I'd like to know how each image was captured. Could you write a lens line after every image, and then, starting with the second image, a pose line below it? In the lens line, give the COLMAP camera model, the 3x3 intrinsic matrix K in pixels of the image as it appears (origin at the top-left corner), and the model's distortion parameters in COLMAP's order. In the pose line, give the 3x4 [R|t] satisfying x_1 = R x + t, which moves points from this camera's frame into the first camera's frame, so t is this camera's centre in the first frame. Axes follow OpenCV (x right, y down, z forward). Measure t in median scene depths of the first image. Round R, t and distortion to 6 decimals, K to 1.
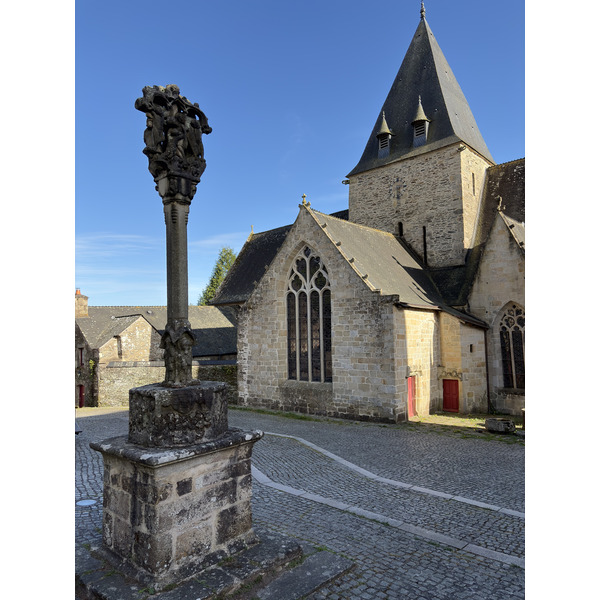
lens RADIAL K [[443.6, 0, 298.9], [0, 443.6, 300.7], [0, 0, 1]] dist [0.024721, 0.000116]
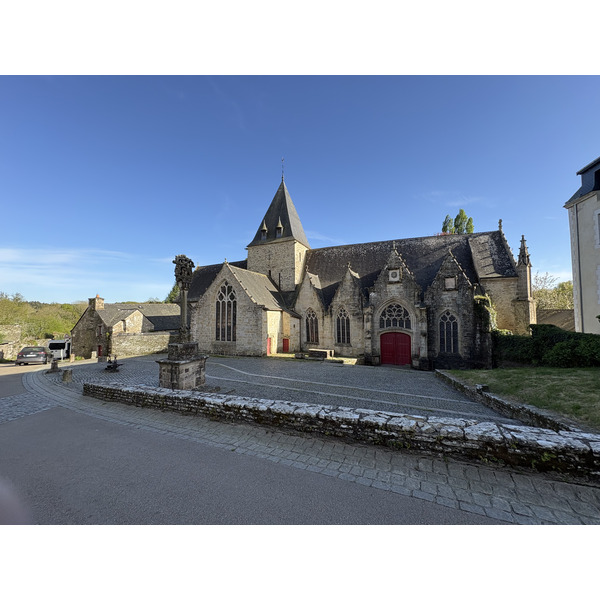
lens RADIAL K [[240.3, 0, 299.7], [0, 240.3, 300.2], [0, 0, 1]] dist [0.000933, -0.000106]
pose [[0.951417, 0.029185, 0.306518, 0.001299], [-0.033930, 0.999373, 0.010164, -0.050009], [-0.306029, -0.020071, 0.951811, -0.271008]]
